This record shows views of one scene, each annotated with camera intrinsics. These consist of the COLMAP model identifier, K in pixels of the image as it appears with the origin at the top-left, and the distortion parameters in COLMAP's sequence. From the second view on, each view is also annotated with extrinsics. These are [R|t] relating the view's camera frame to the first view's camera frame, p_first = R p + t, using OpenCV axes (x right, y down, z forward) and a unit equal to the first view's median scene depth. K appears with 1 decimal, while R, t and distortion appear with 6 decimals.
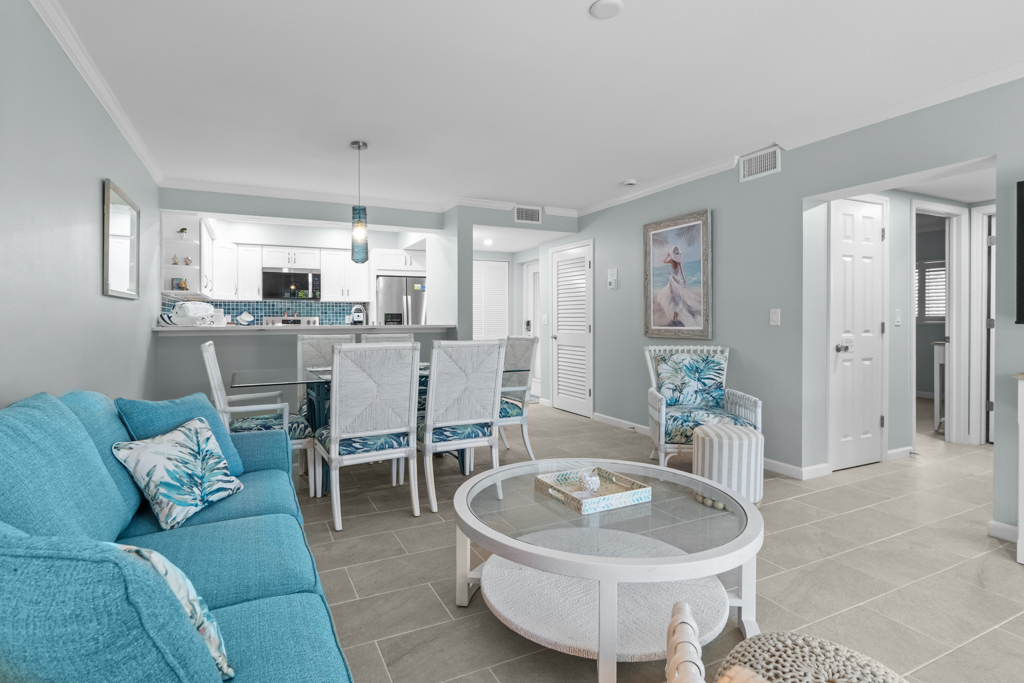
lens RADIAL K [[517.5, 0, 495.4], [0, 517.5, 322.0], [0, 0, 1]] dist [-0.006825, 0.008458]
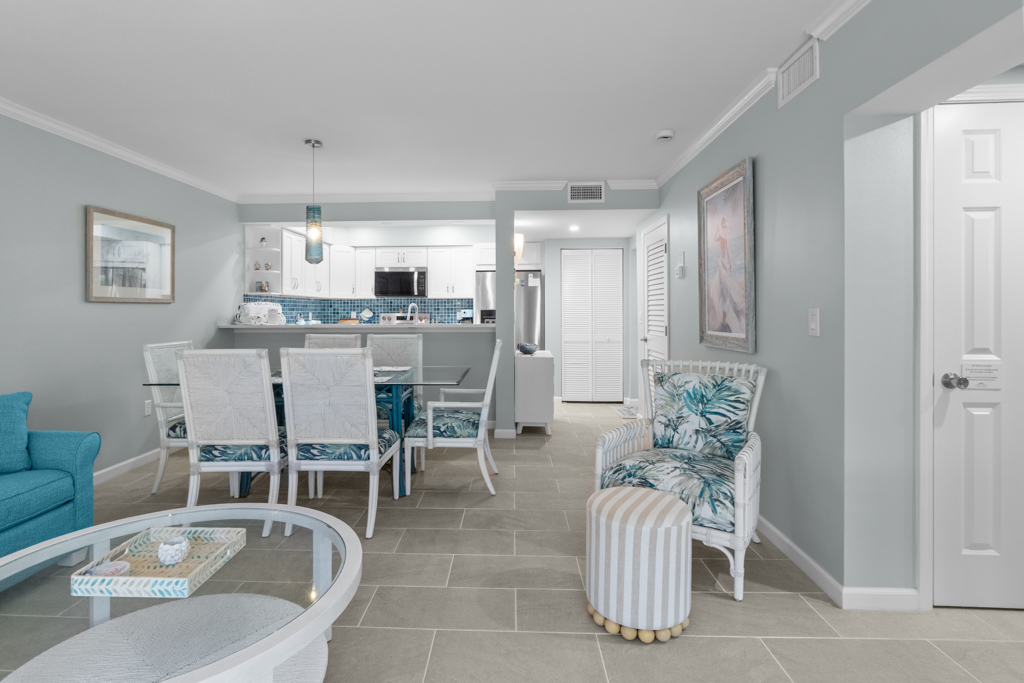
lens RADIAL K [[516.7, 0, 492.3], [0, 516.7, 313.7], [0, 0, 1]] dist [-0.011381, 0.001270]
pose [[0.881604, 0.001714, -0.471987, 0.471040], [-0.001611, 0.999999, 0.000621, -0.018394], [0.471988, 0.000213, 0.881605, 0.284388]]
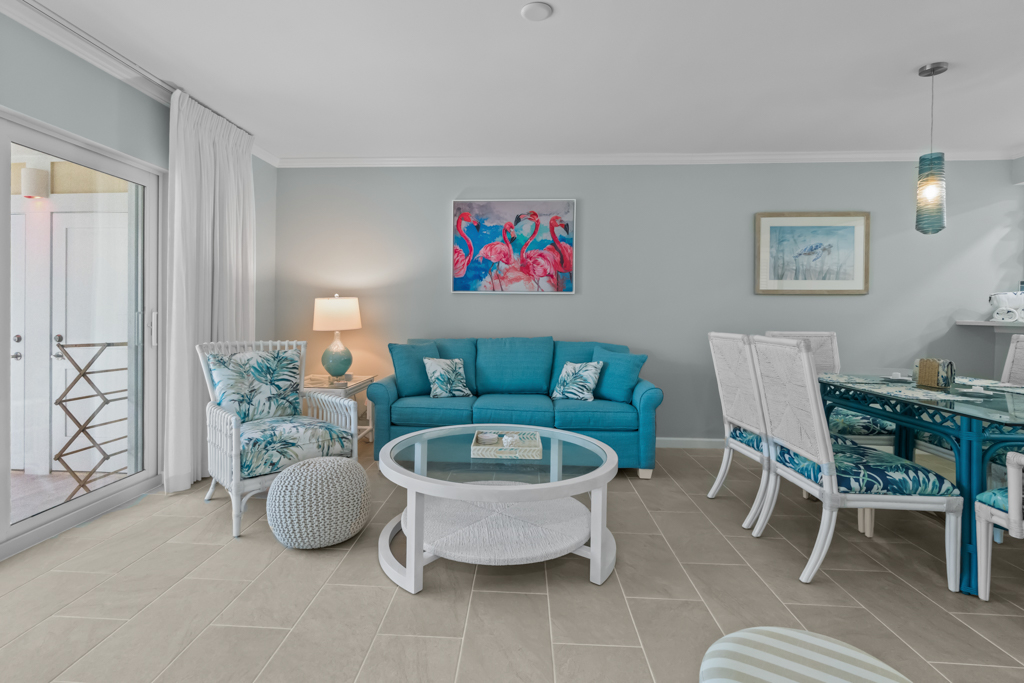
lens RADIAL K [[516.7, 0, 492.3], [0, 516.7, 313.7], [0, 0, 1]] dist [-0.011381, 0.001270]
pose [[-0.493210, 0.002268, -0.869908, 0.628079], [-0.012464, 0.999876, 0.009673, -0.000813], [0.869821, 0.015613, -0.493120, 0.784666]]
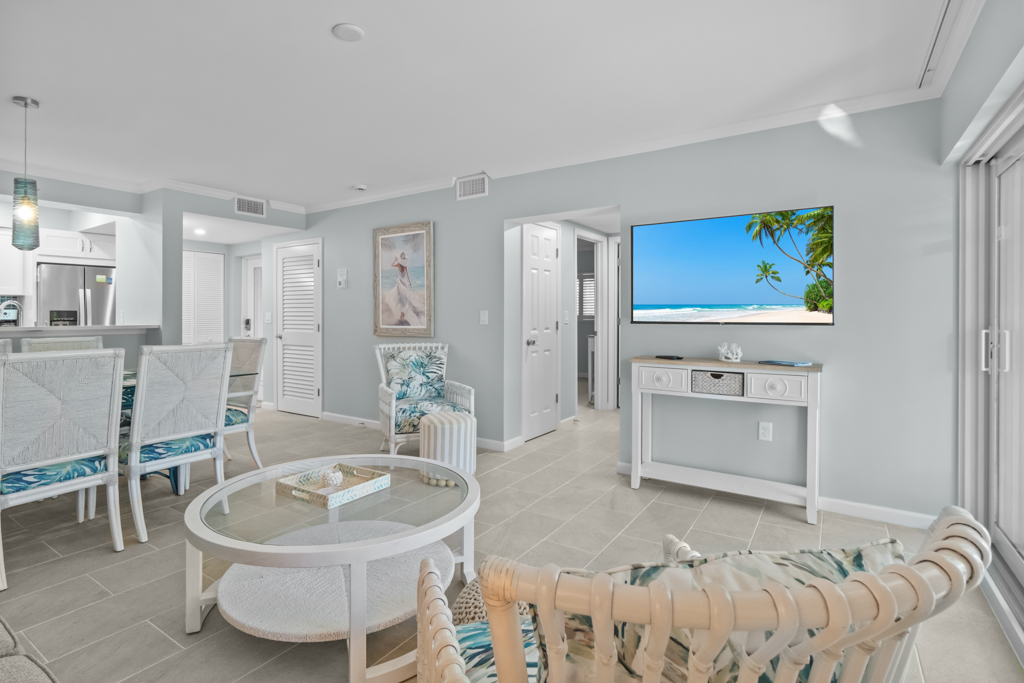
lens RADIAL K [[516.7, 0, 492.3], [0, 516.7, 313.7], [0, 0, 1]] dist [-0.011381, 0.001270]
pose [[0.868141, 0.002767, 0.496310, -0.028490], [0.001699, 0.999962, -0.008546, -0.007517], [-0.496315, 0.008262, 0.868103, -0.036286]]
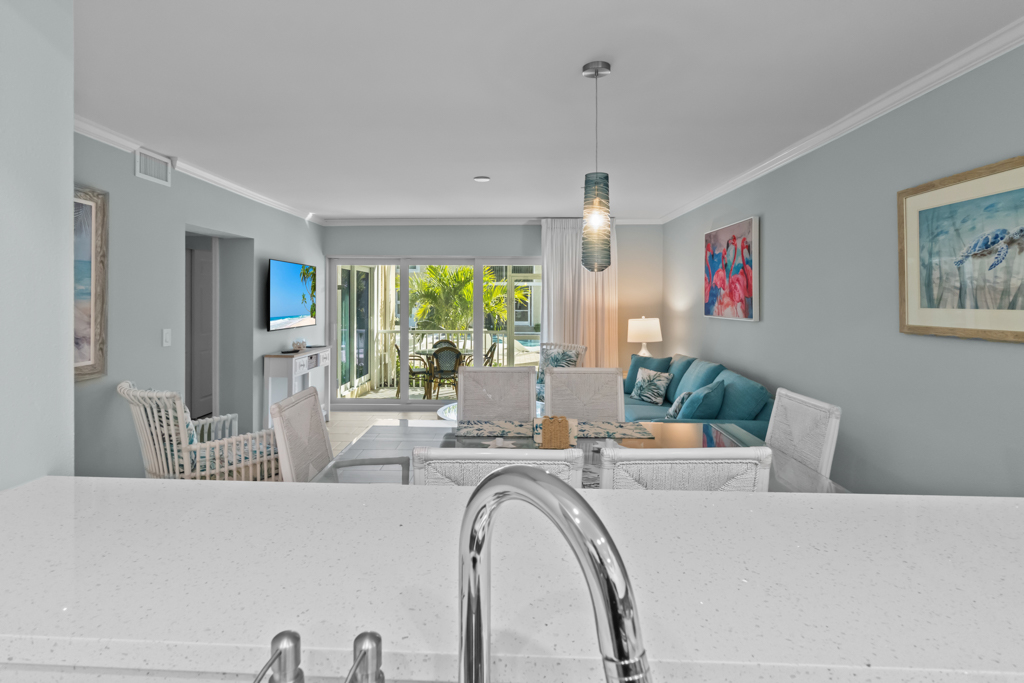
lens RADIAL K [[528.5, 0, 493.5], [0, 528.5, 296.6], [0, 0, 1]] dist [-0.001890, 0.001192]
pose [[-0.886799, 0.001529, 0.462153, -0.415277], [0.001105, 0.999999, -0.001188, -0.079257], [-0.462155, -0.000543, -0.886799, 1.504936]]
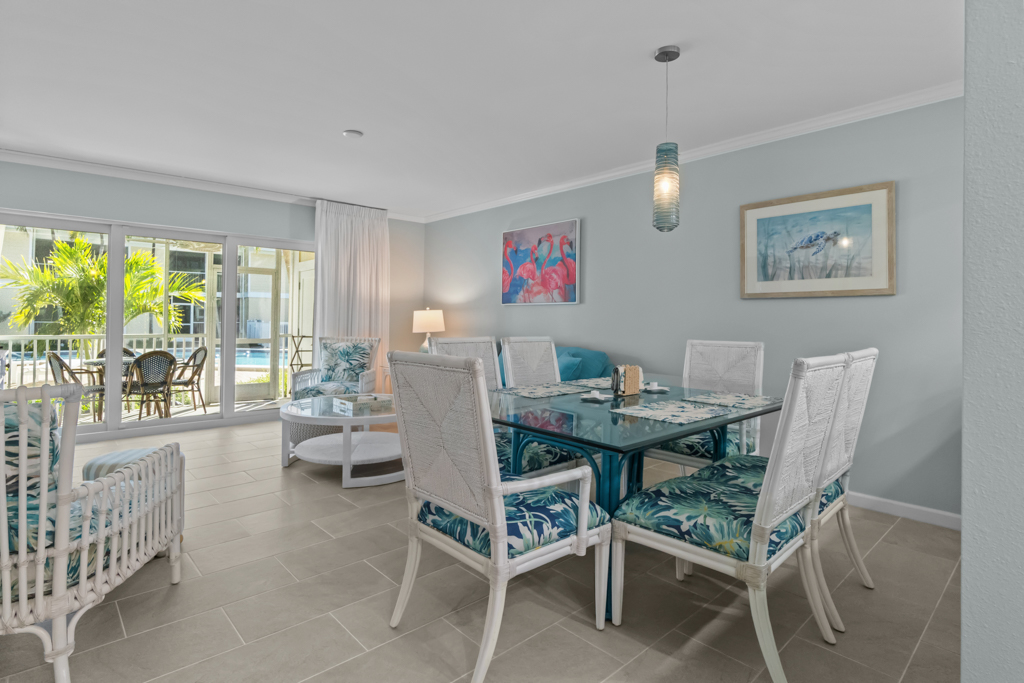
lens RADIAL K [[516.7, 0, 492.3], [0, 516.7, 313.7], [0, 0, 1]] dist [-0.011381, 0.001270]
pose [[-0.961616, -0.010458, -0.274198, 0.122309], [-0.009012, 0.999938, -0.006535, -0.001037], [0.274250, -0.003814, -0.961651, 1.492589]]
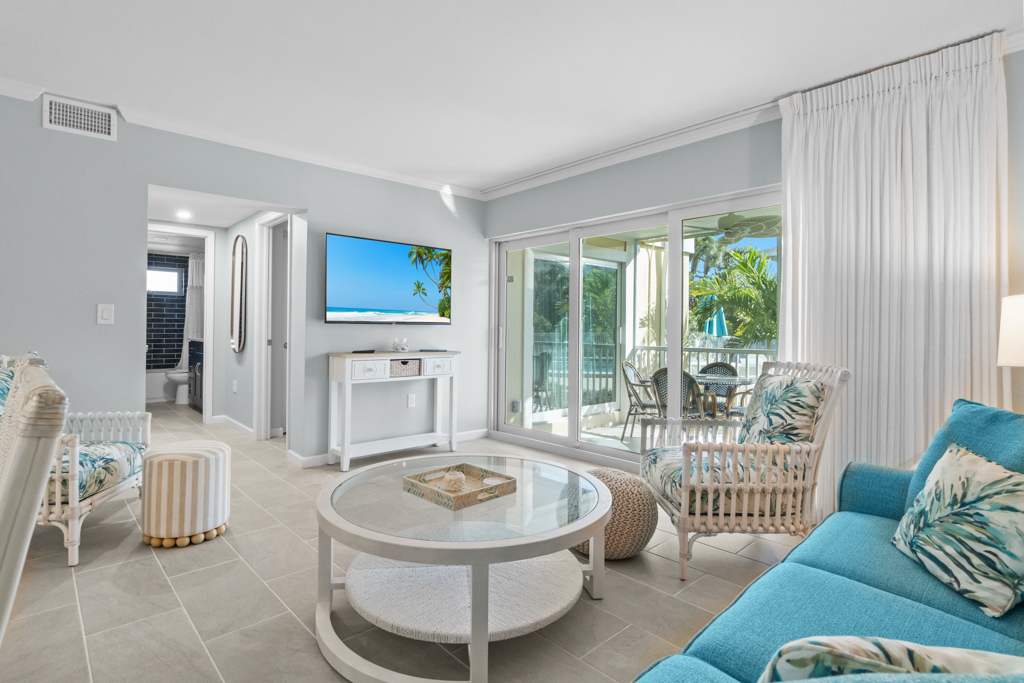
lens RADIAL K [[509.2, 0, 488.5], [0, 509.2, 331.4], [0, 0, 1]] dist [-0.018735, 0.011651]
pose [[-0.276917, -0.003937, 0.960886, -0.382195], [-0.002038, 0.999992, 0.003510, 0.012676], [-0.960892, -0.000986, -0.276923, 0.607082]]
